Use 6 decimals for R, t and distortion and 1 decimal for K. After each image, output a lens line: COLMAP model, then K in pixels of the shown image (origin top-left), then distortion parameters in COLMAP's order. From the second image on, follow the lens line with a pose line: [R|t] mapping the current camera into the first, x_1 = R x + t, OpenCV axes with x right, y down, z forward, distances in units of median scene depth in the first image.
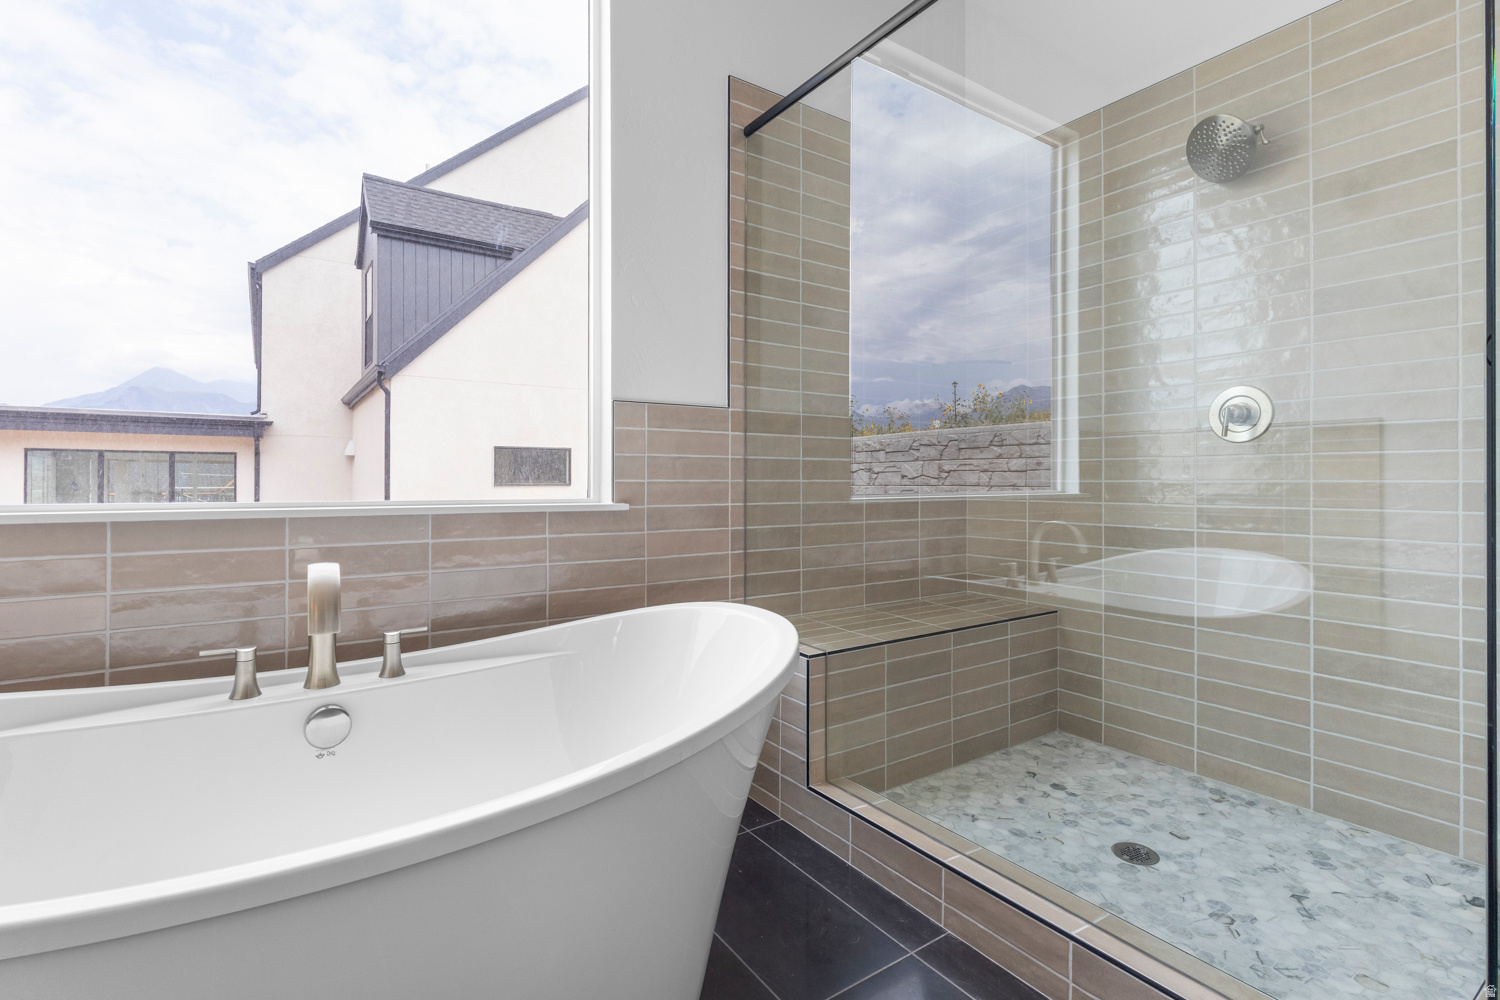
lens RADIAL K [[705.4, 0, 752.2], [0, 705.4, 486.6], [0, 0, 1]] dist [0.001593, -0.001101]
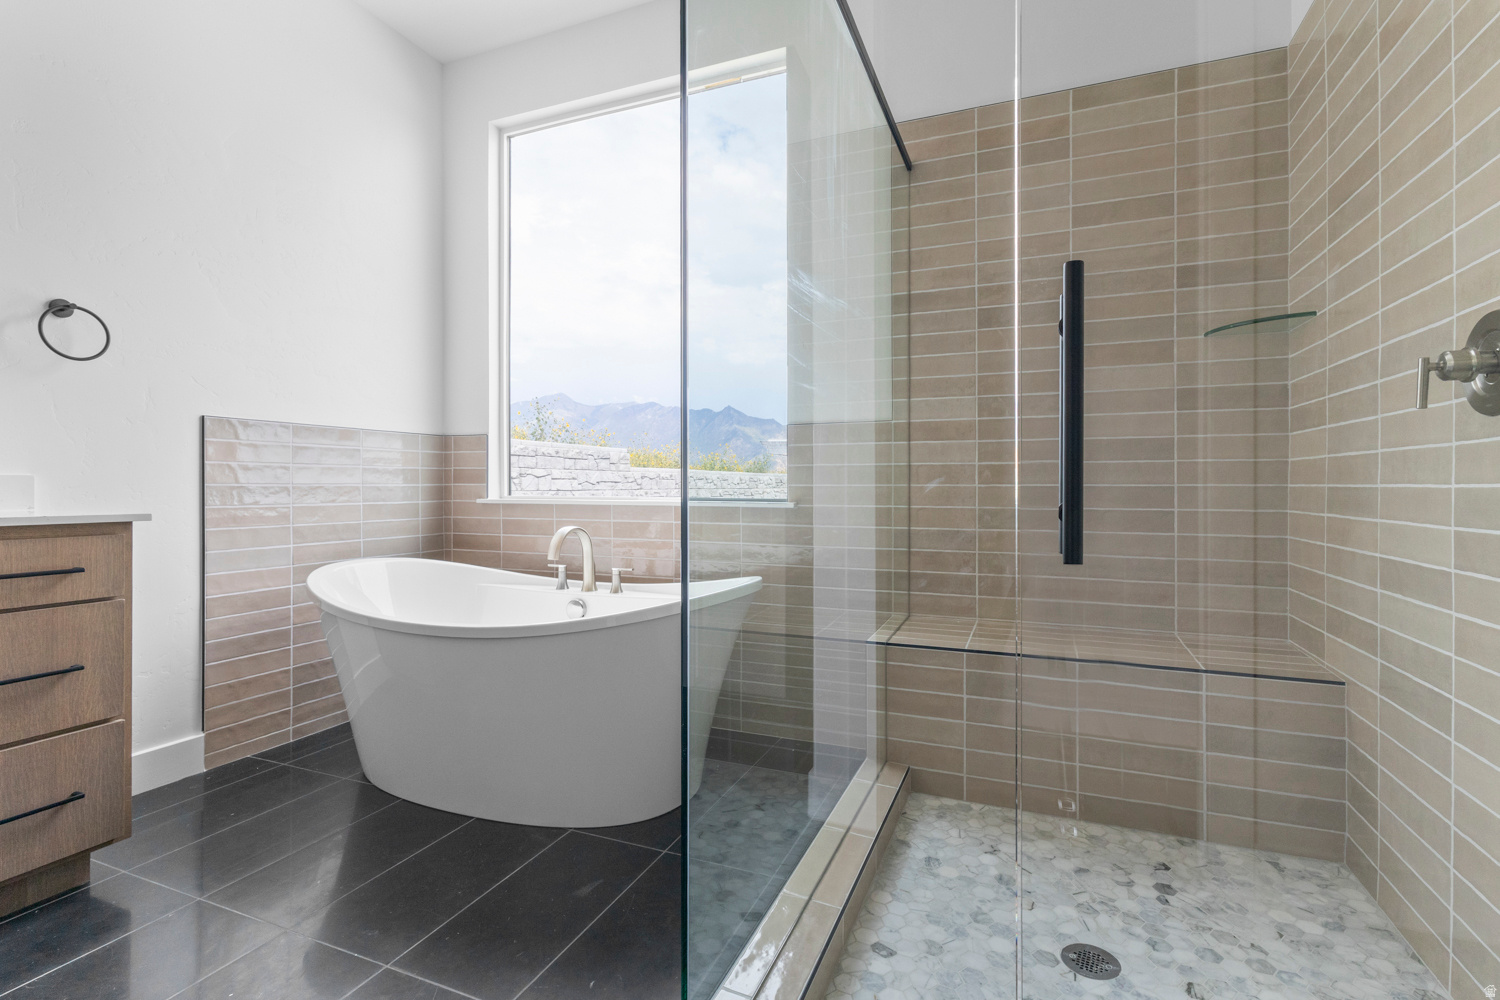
lens RADIAL K [[705.4, 0, 754.2], [0, 705.4, 495.8], [0, 0, 1]] dist [0.001593, -0.001101]
pose [[0.535833, 0.012256, -0.844235, 0.844846], [-0.006470, 0.999925, 0.010410, -0.001972], [0.844299, -0.000116, 0.535872, 0.224344]]
